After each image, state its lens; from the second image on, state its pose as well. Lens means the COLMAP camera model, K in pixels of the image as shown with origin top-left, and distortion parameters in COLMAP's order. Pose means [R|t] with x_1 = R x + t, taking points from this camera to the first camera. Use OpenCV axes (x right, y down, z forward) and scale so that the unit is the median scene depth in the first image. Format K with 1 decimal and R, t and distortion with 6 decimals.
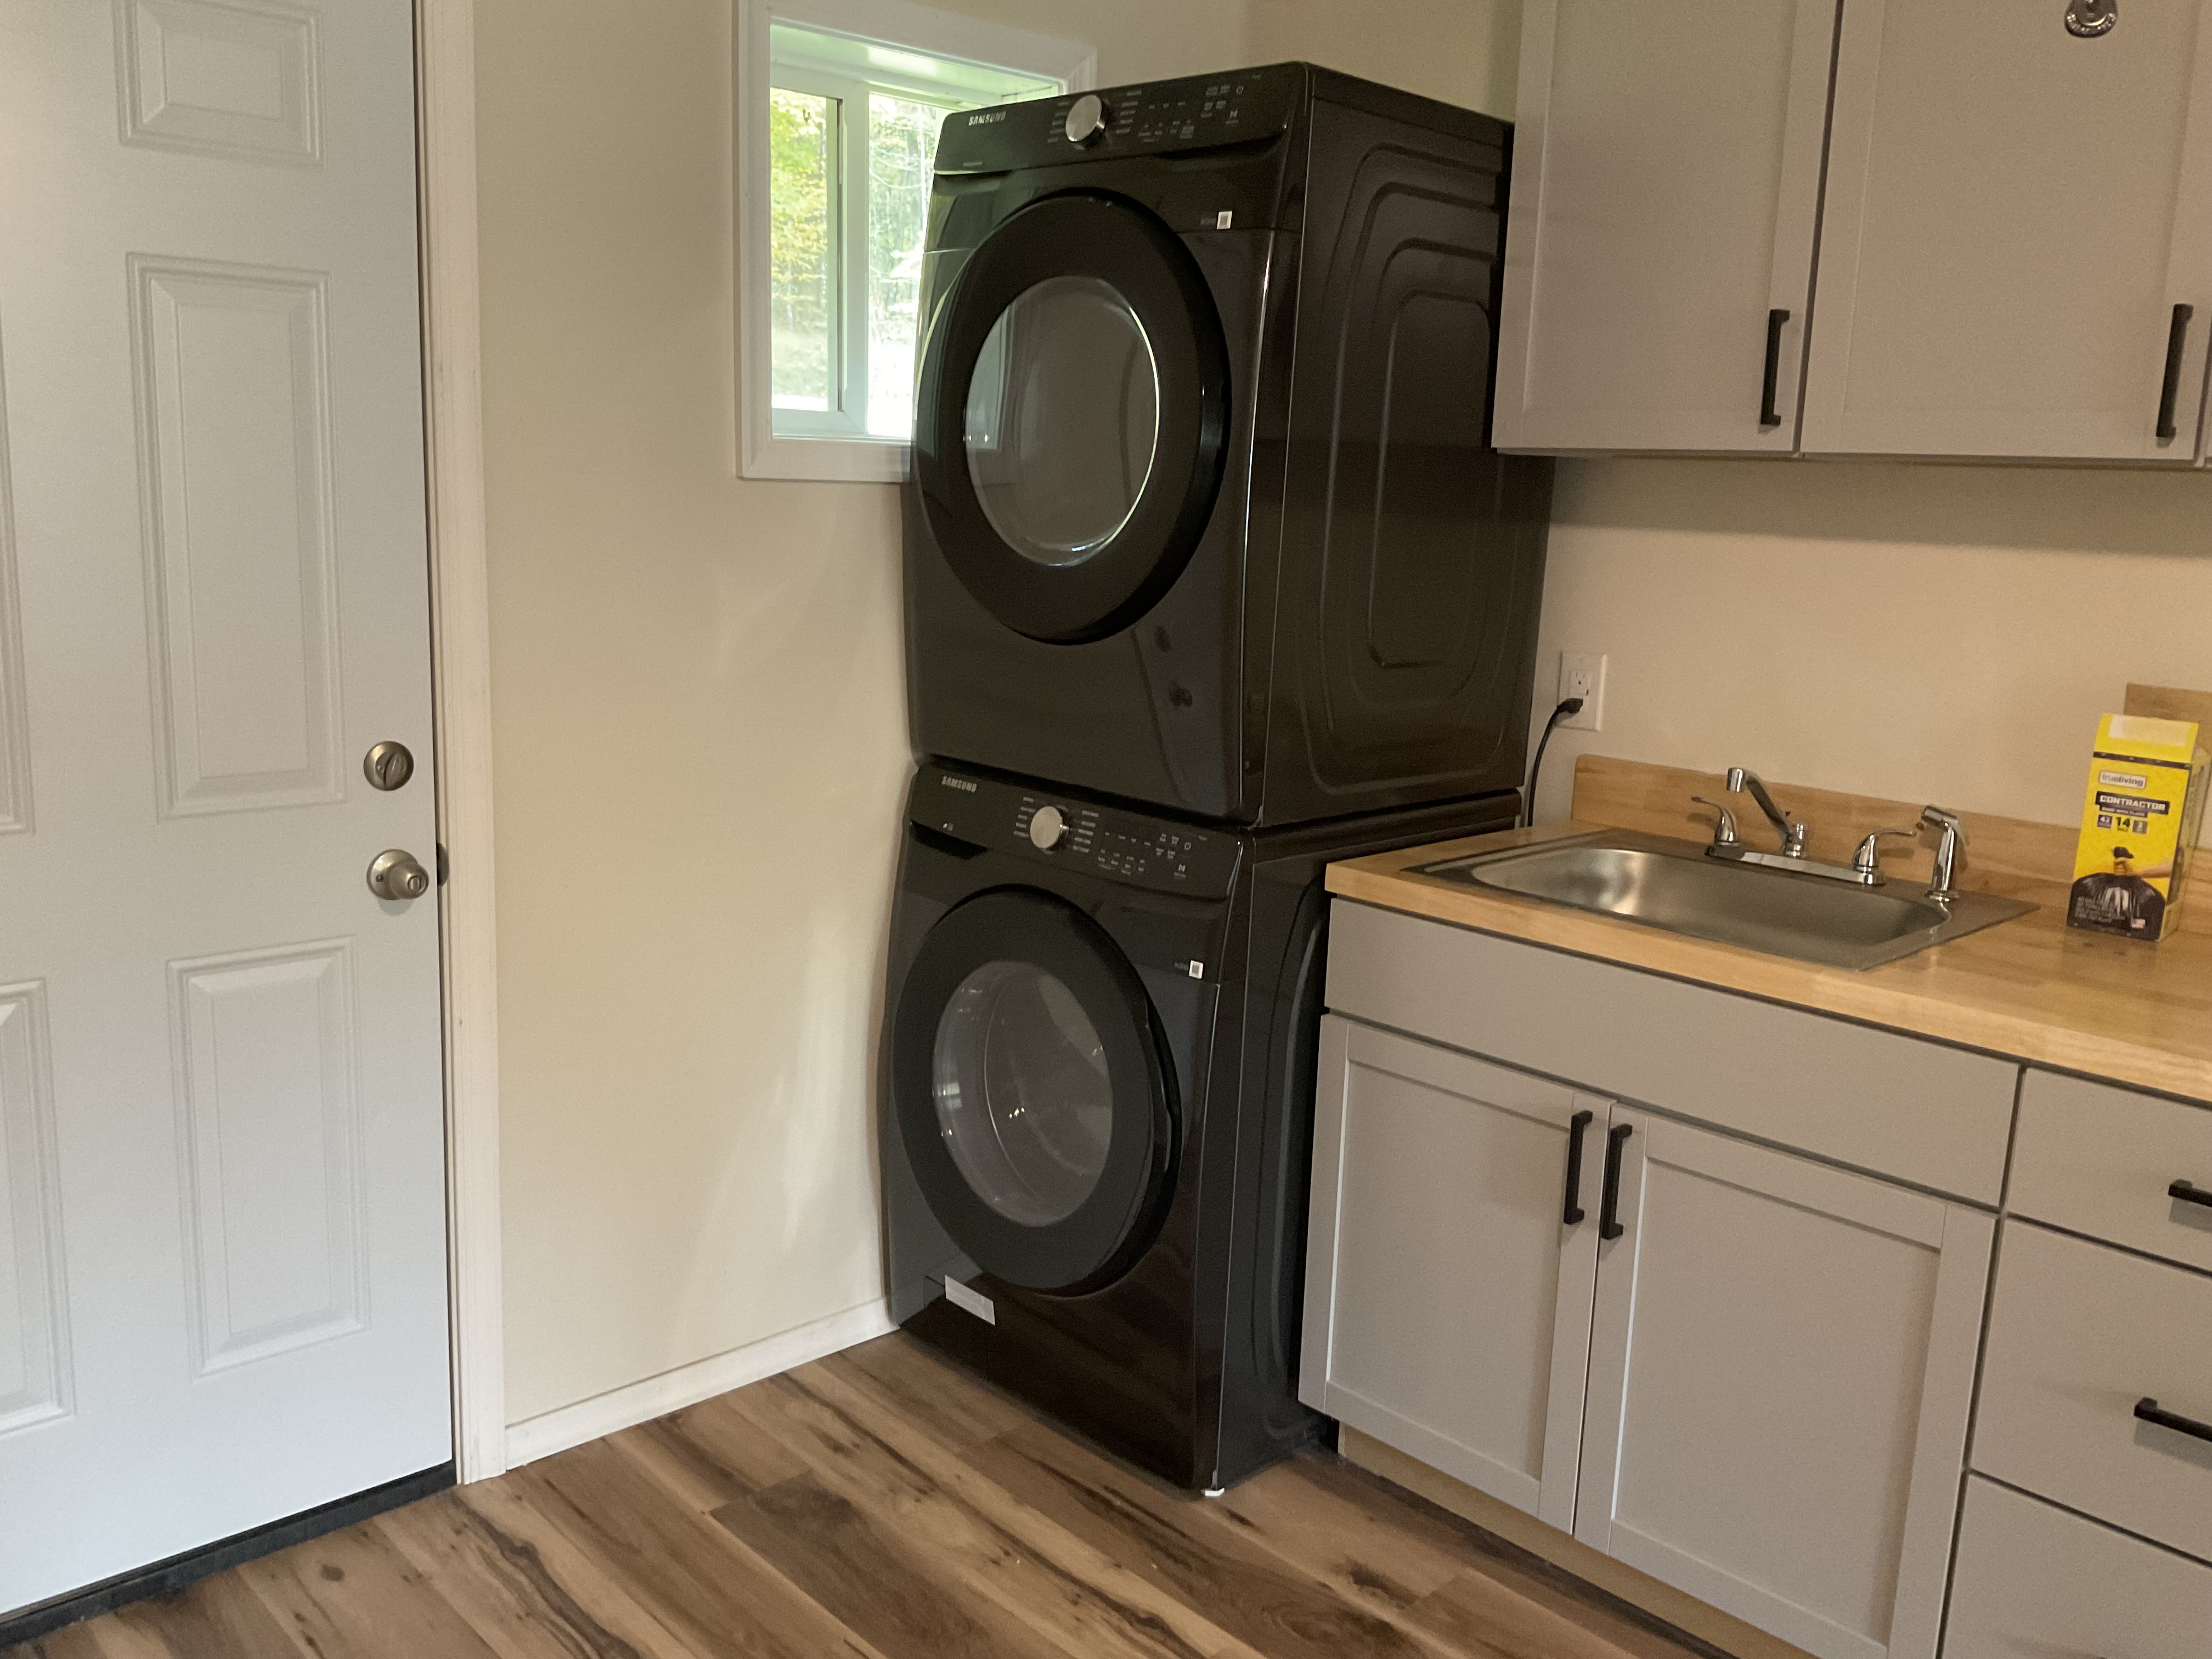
lens RADIAL K [[1846.0, 0, 1111.2], [0, 1846.0, 821.5], [0, 0, 1]] dist [0.077055, -0.139785]
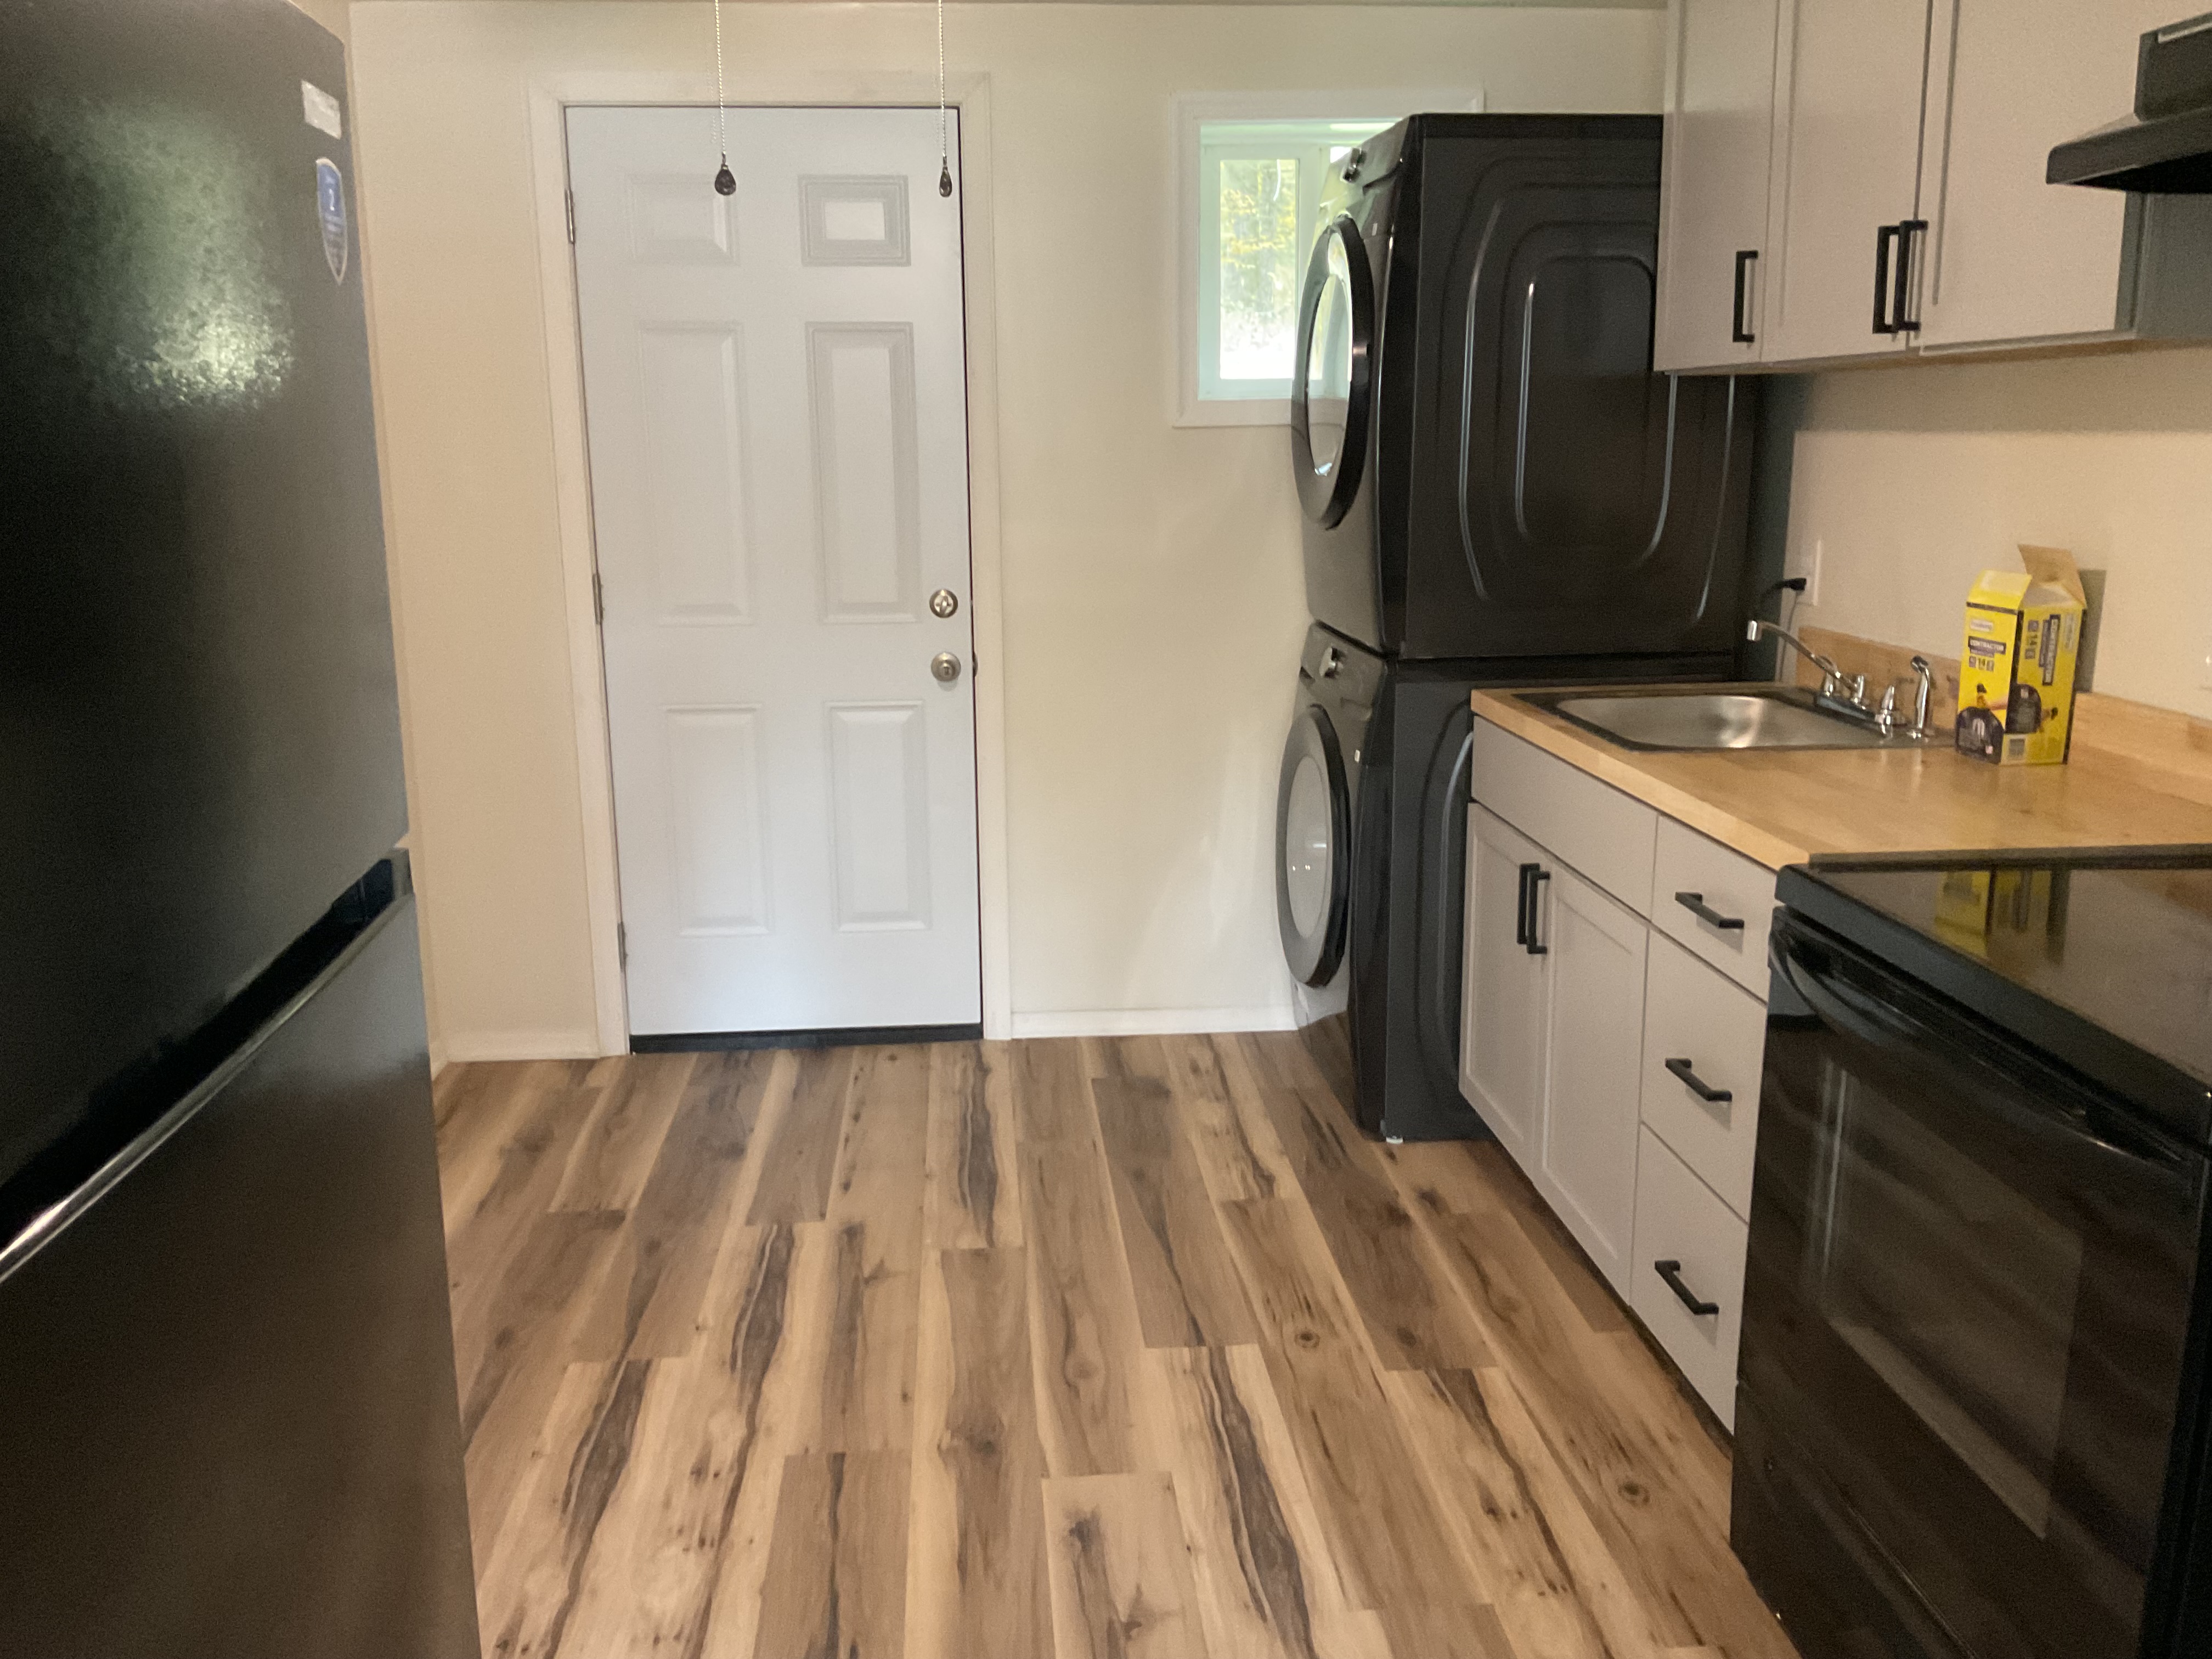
lens RADIAL K [[1846.0, 0, 1101.6], [0, 1846.0, 840.9], [0, 0, 1]] dist [0.077055, -0.139785]
pose [[0.768432, 0.090471, -0.633504, 0.842605], [-0.075642, 0.995857, 0.050467, 0.091840], [0.635445, 0.009139, 0.772092, -0.245117]]
